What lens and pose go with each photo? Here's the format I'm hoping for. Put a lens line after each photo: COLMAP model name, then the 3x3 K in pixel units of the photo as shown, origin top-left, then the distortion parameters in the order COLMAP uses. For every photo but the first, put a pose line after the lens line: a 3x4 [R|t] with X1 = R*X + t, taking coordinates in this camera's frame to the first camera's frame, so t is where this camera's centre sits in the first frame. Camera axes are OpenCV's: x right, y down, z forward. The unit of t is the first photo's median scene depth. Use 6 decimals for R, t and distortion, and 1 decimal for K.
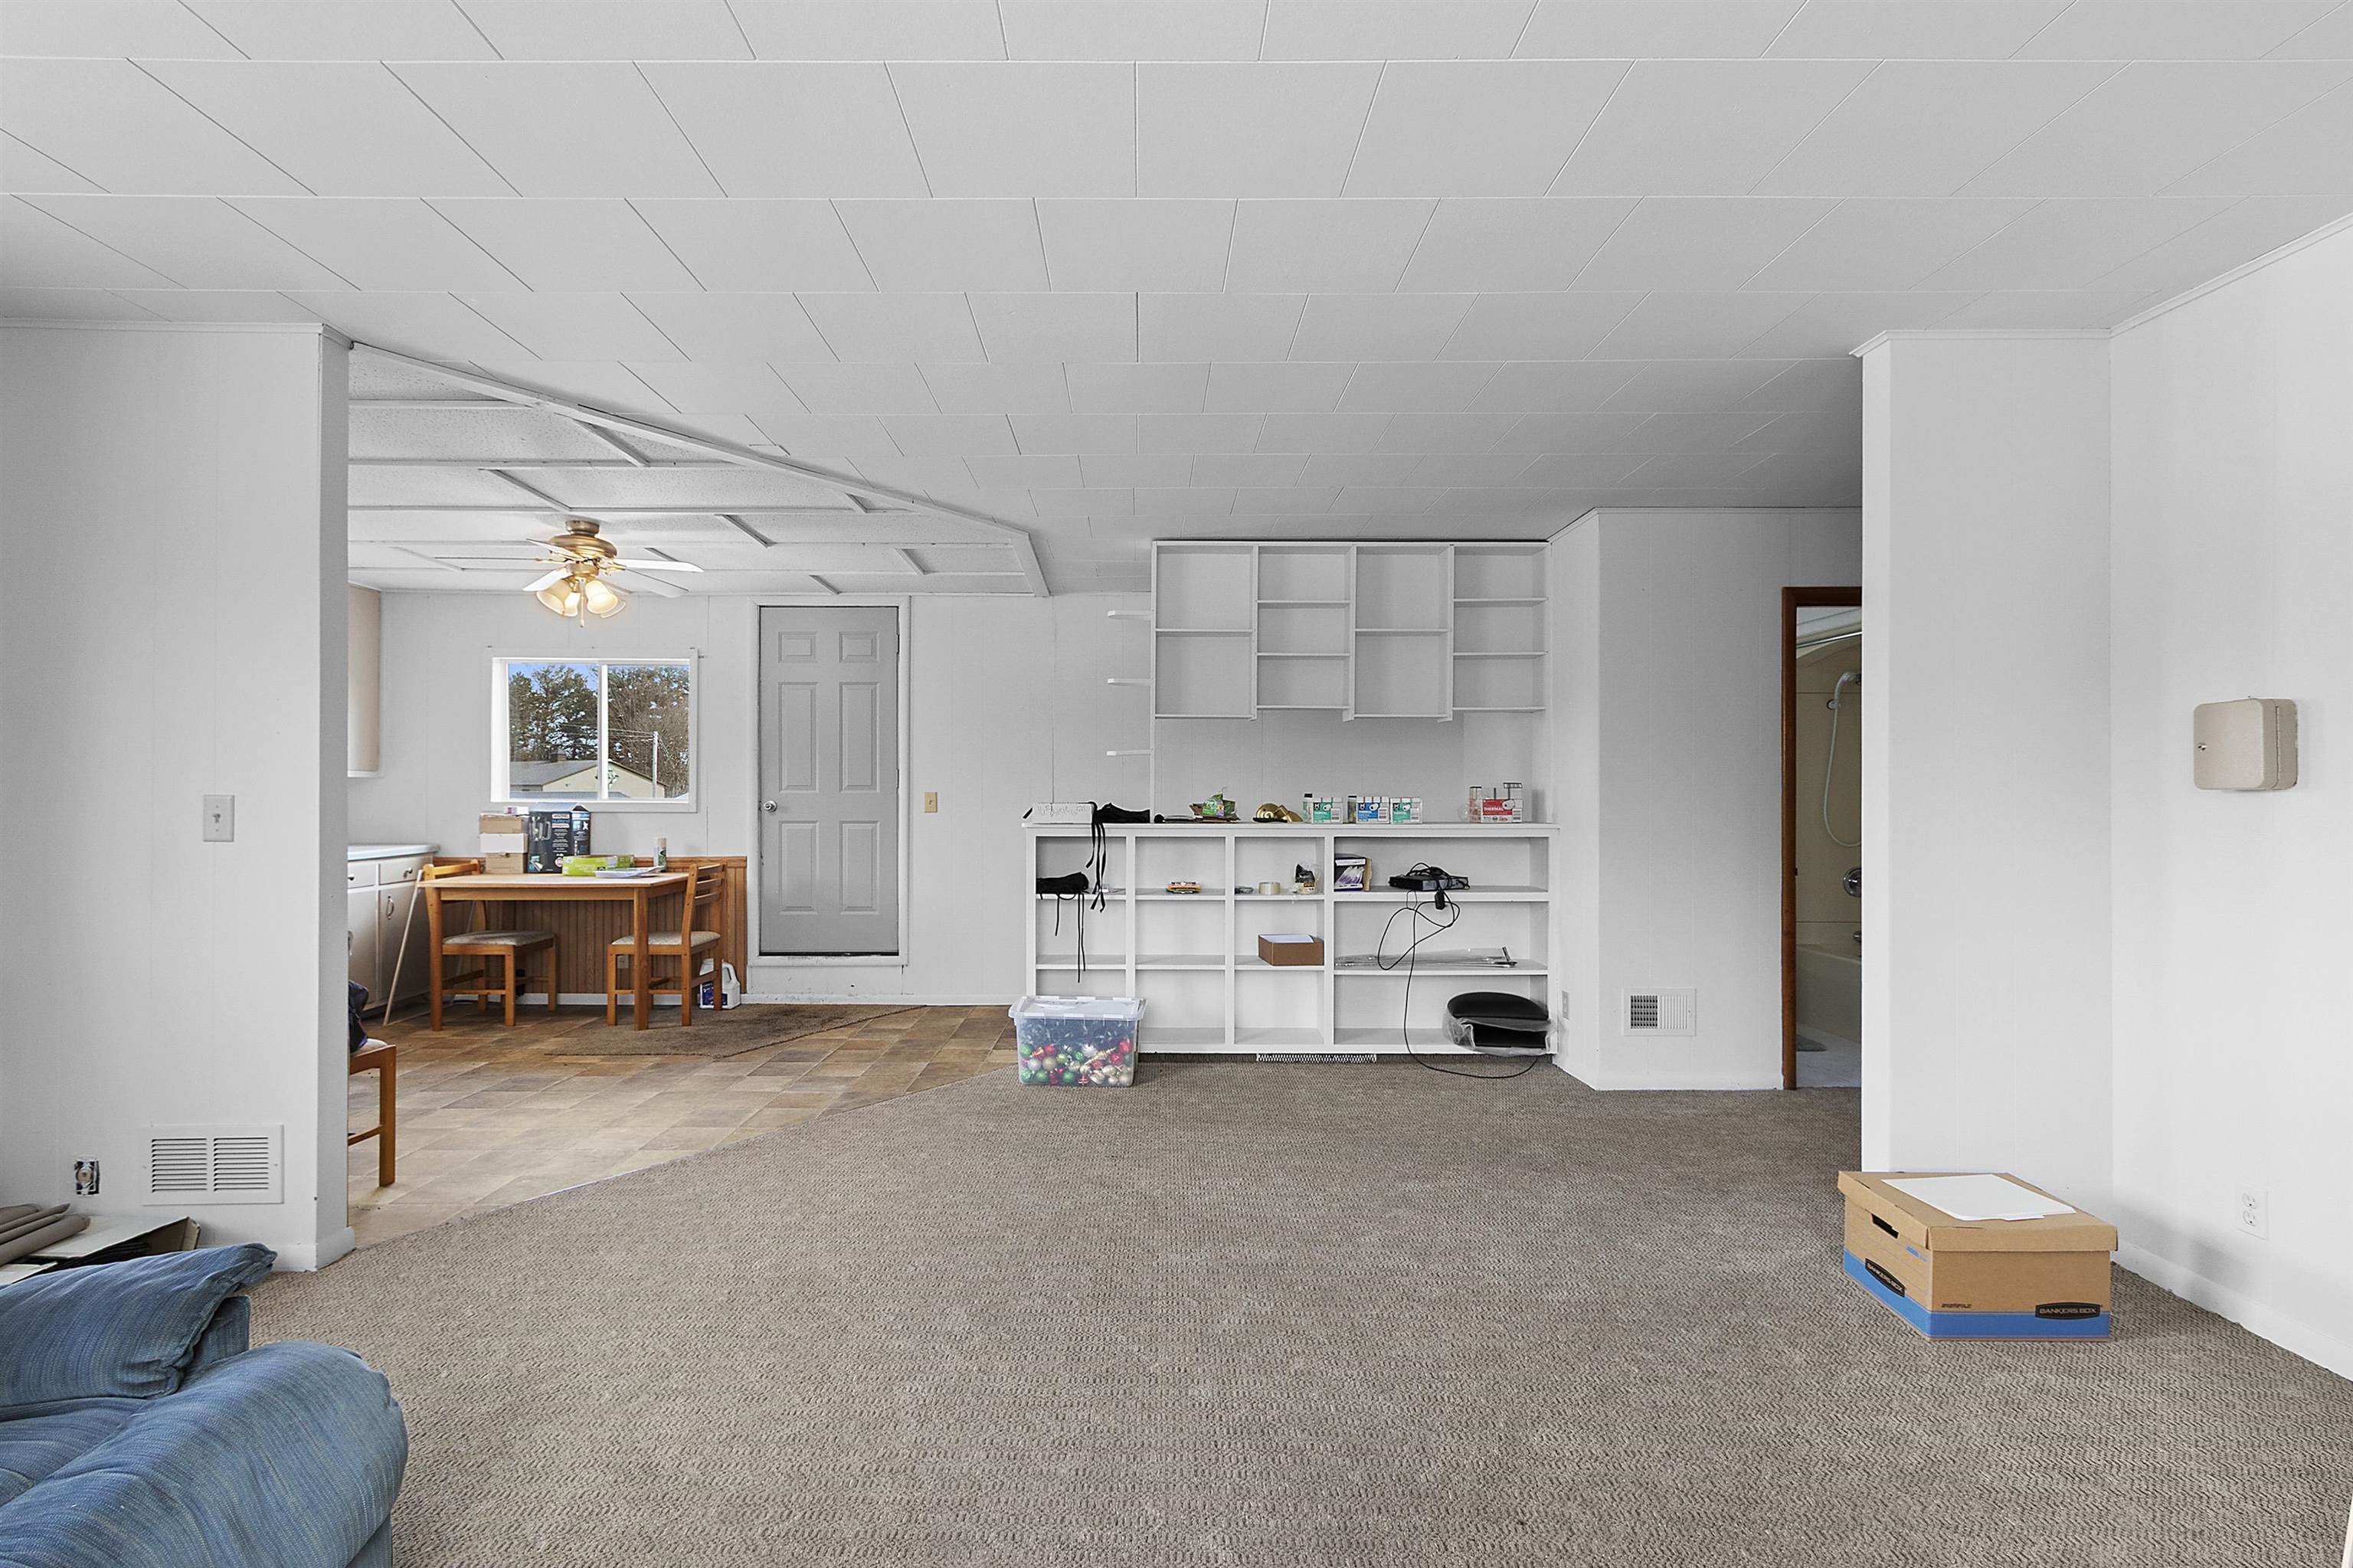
lens RADIAL K [[1081.1, 0, 1158.5], [0, 1081.1, 789.4], [0, 0, 1]] dist [0.000643, -0.001985]
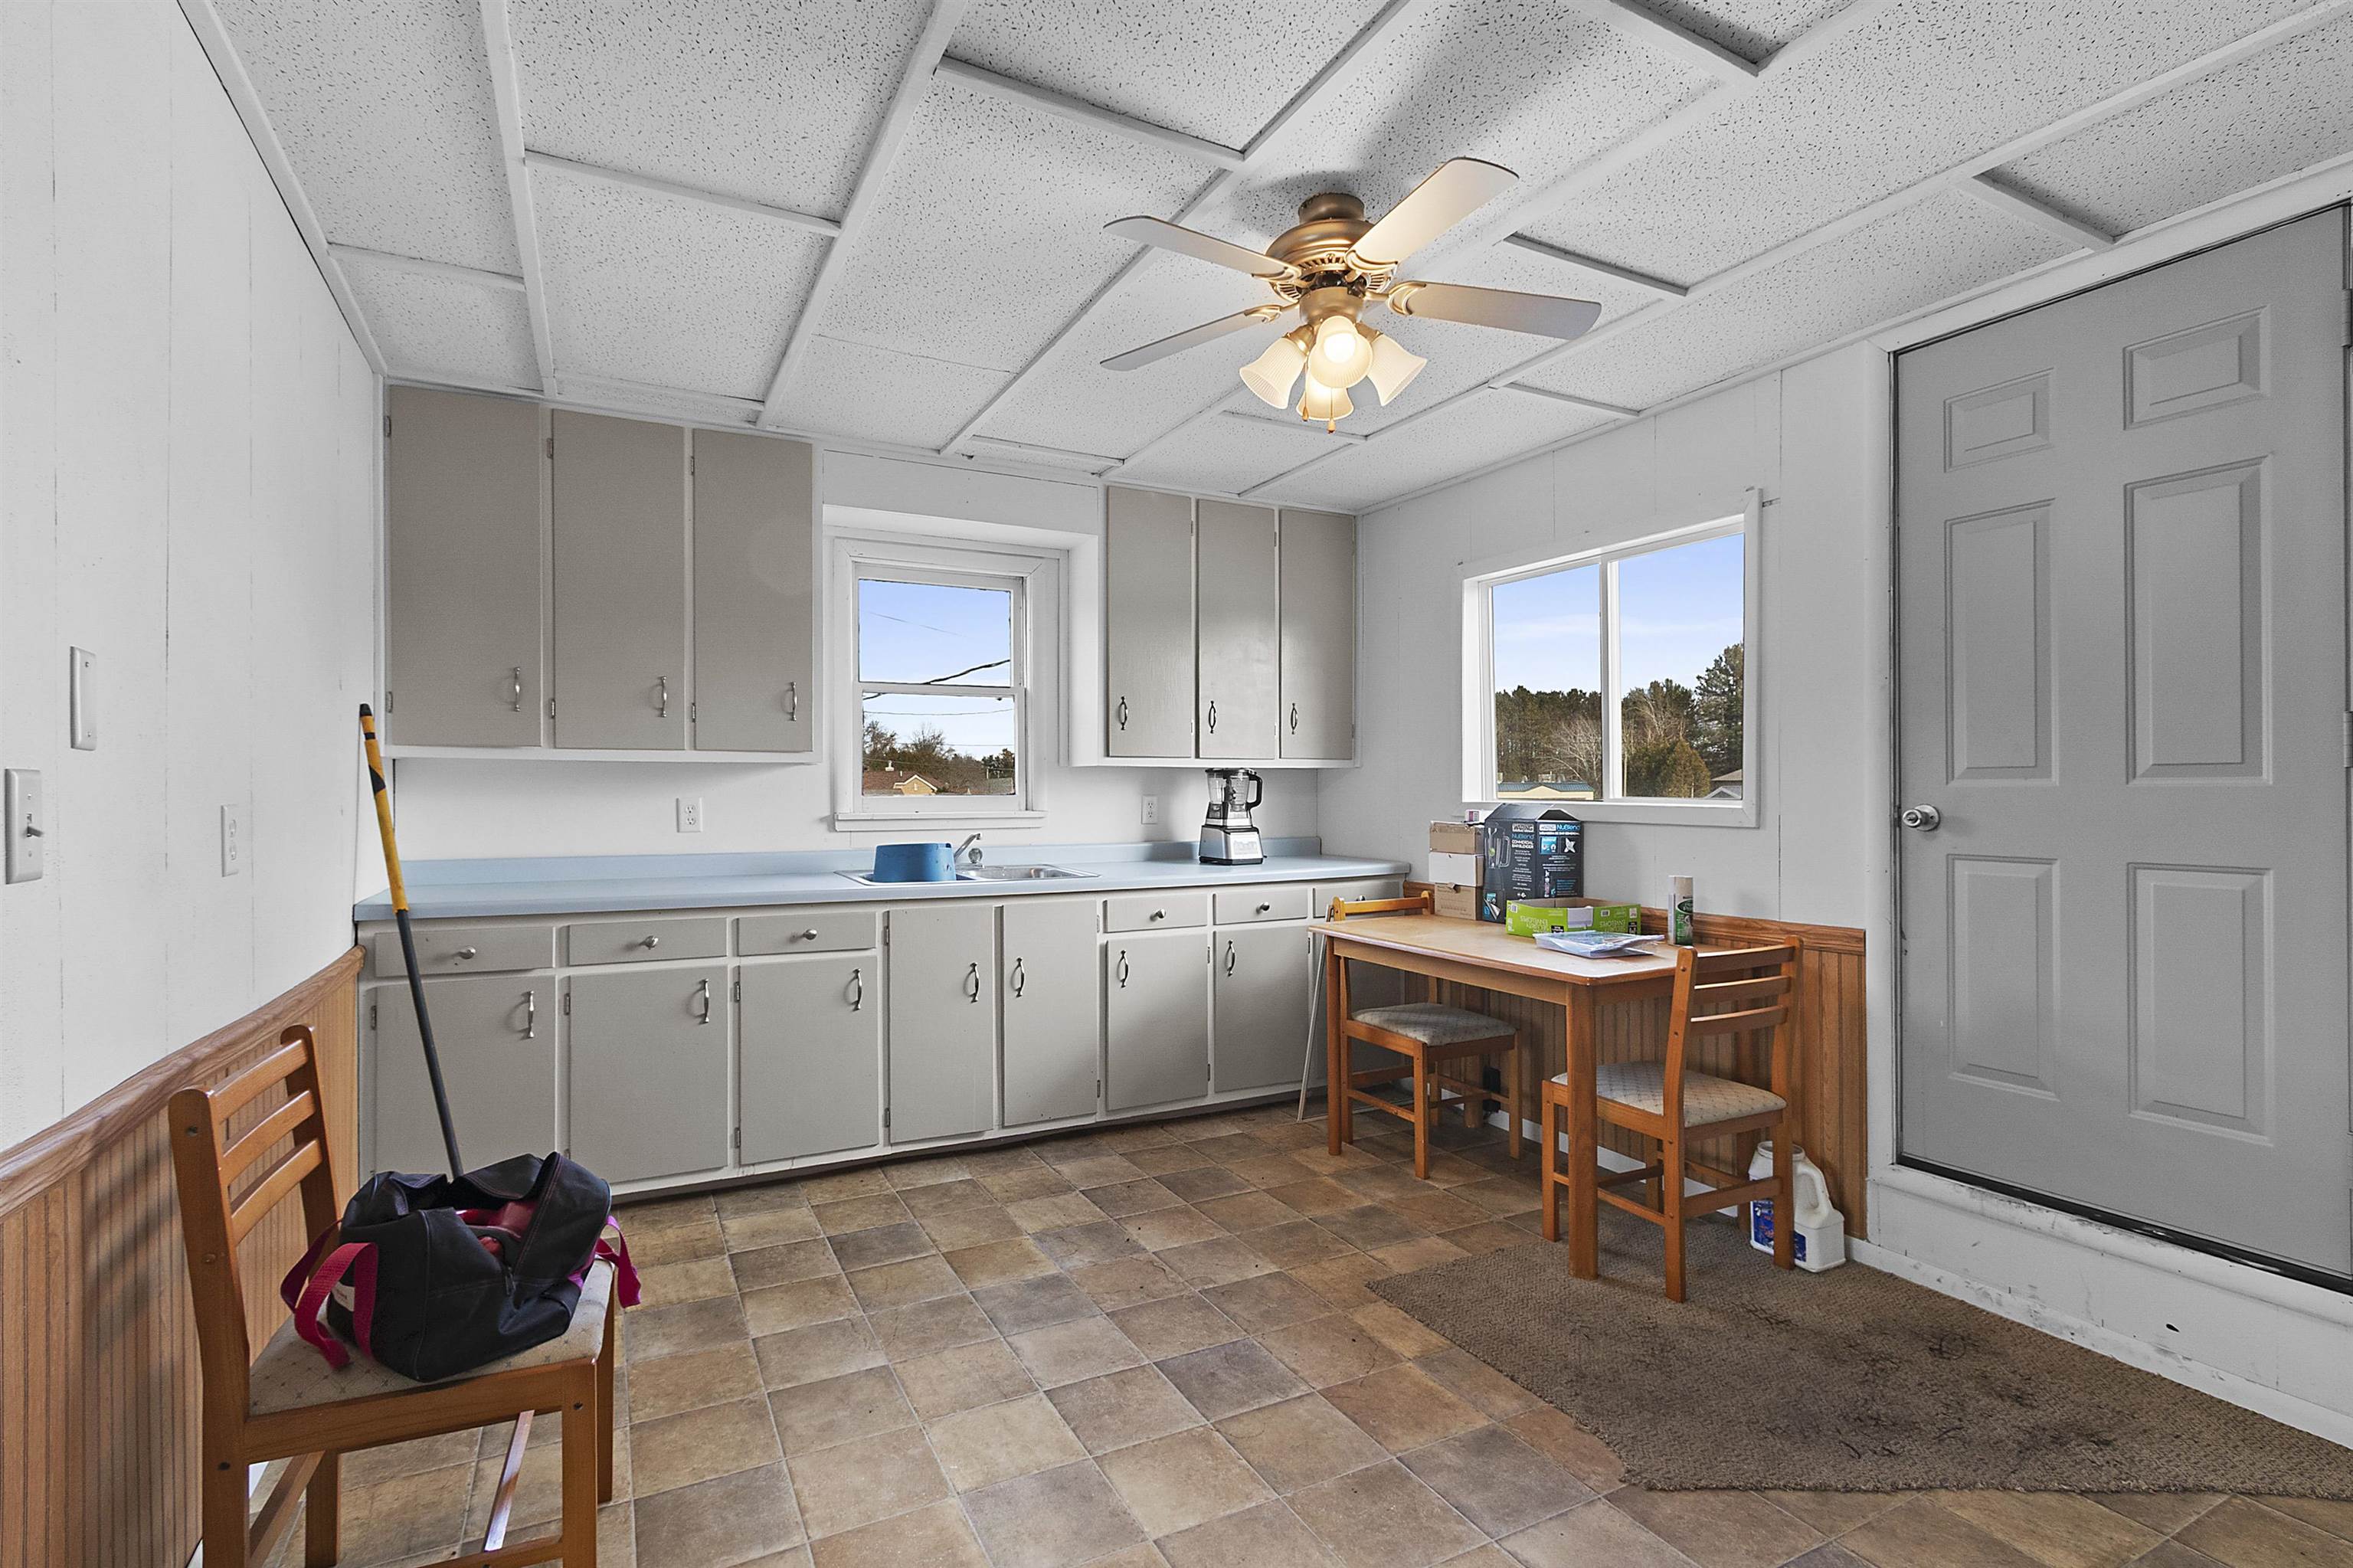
lens RADIAL K [[1081.1, 0, 1176.2], [0, 1081.1, 790.8], [0, 0, 1]] dist [0.000643, -0.001985]
pose [[0.447432, -0.002263, -0.894315, -0.115285], [0.004915, 0.999988, -0.000071, 0.003921], [0.894305, -0.004364, 0.447437, 0.566728]]
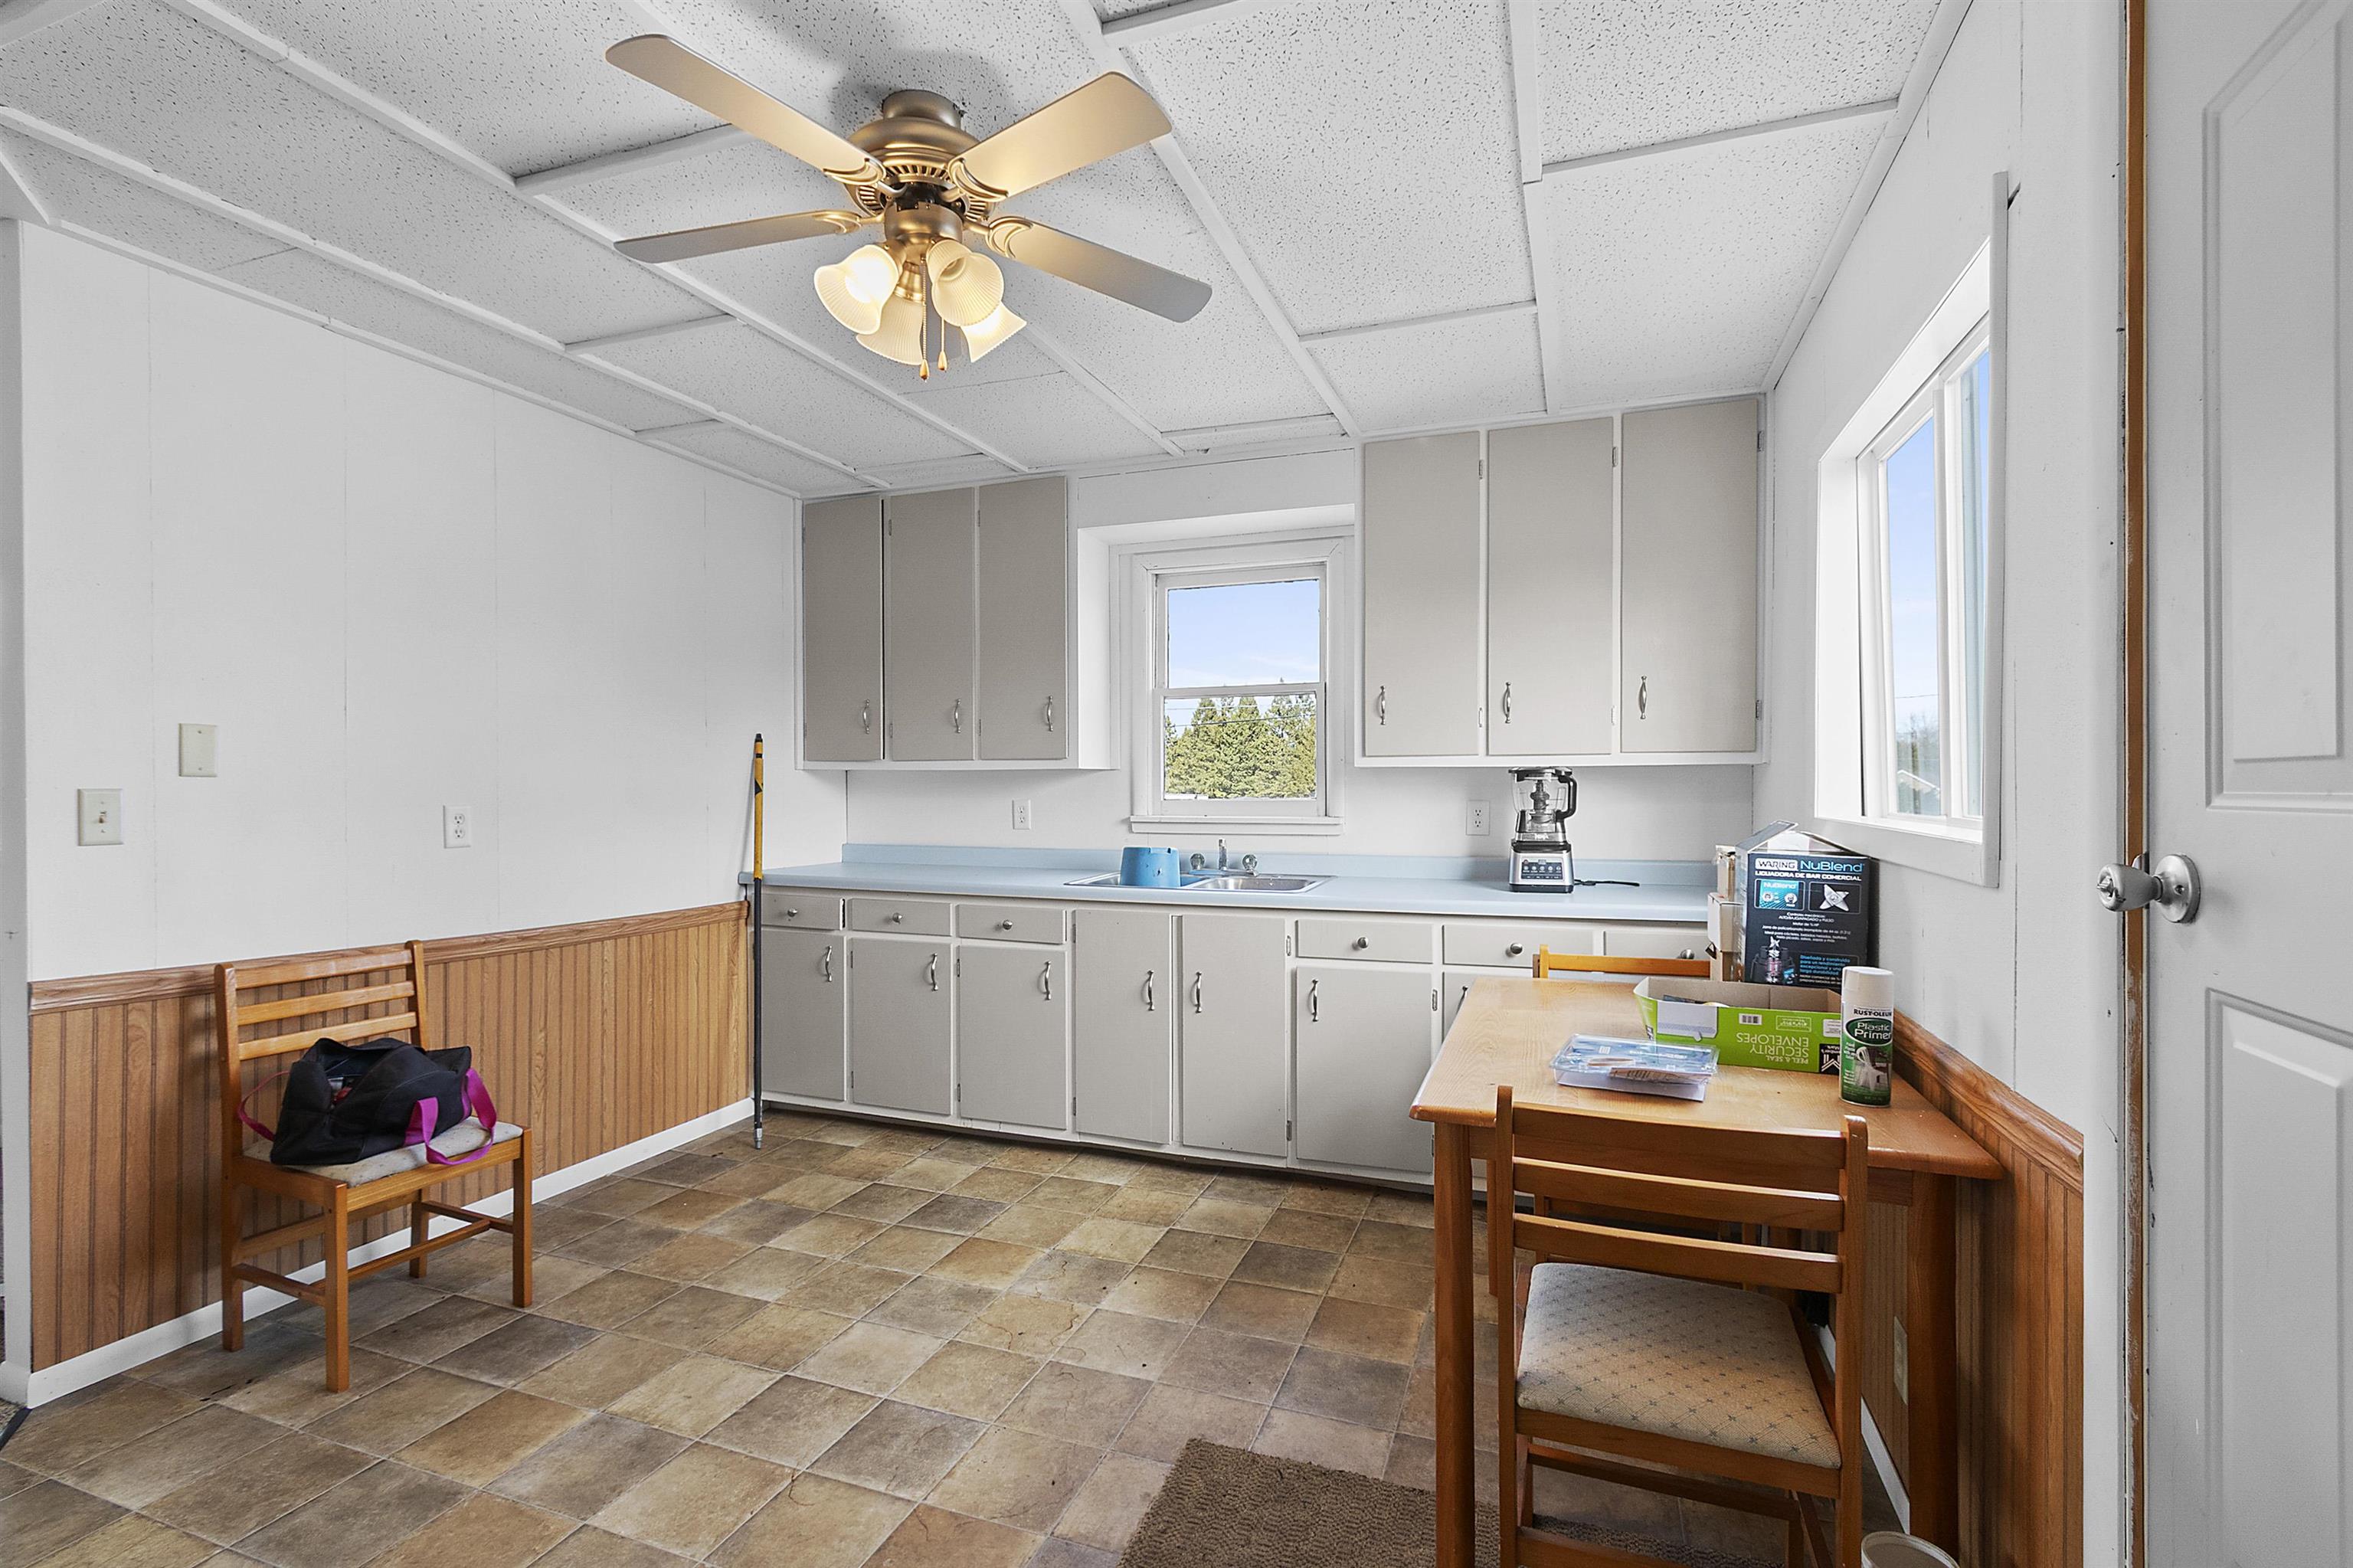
lens RADIAL K [[1081.1, 0, 1193.2], [0, 1081.1, 795.3], [0, 0, 1]] dist [0.000643, -0.001985]
pose [[-0.357051, 0.004392, -0.934075, -0.156679], [0.001906, 0.999990, 0.003974, 0.000929], [0.934083, -0.000361, -0.357056, 0.945953]]
